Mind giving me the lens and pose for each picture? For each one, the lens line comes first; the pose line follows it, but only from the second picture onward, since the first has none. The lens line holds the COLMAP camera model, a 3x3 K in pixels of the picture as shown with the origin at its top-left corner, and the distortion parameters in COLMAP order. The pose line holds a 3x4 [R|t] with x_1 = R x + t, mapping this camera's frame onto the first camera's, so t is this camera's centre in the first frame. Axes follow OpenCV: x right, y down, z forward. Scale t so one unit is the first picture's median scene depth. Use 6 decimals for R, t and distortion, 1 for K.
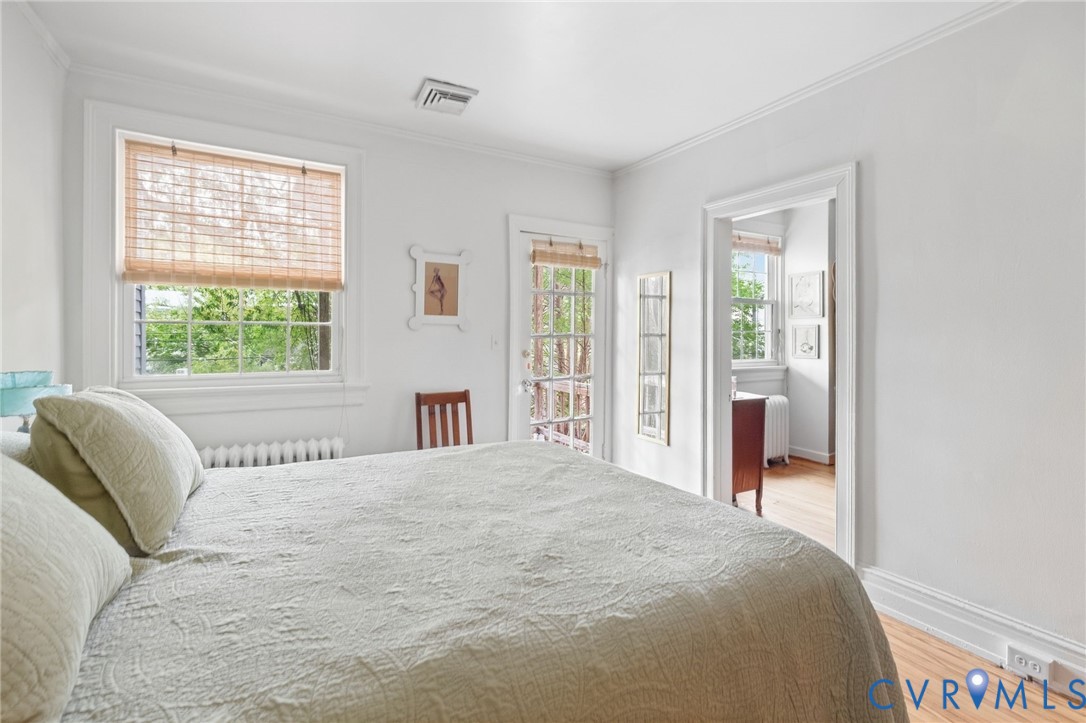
lens RADIAL K [[485.0, 0, 544.3], [0, 485.0, 337.2], [0, 0, 1]] dist [-0.000325, 0.000116]
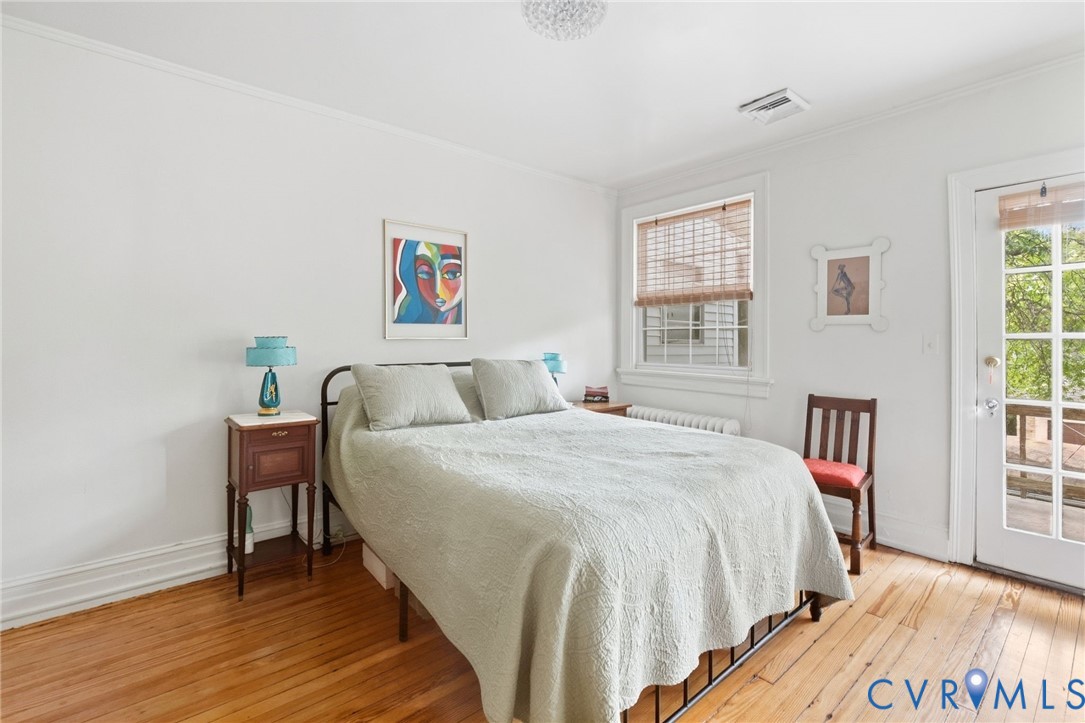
lens RADIAL K [[484.6, 0, 543.8], [0, 484.6, 337.2], [0, 0, 1]] dist [-0.000325, 0.000116]
pose [[0.201362, -0.006156, -0.979498, 0.587981], [-0.000199, 0.999980, -0.006326, 0.003864], [0.979517, 0.001469, 0.201357, 0.255722]]
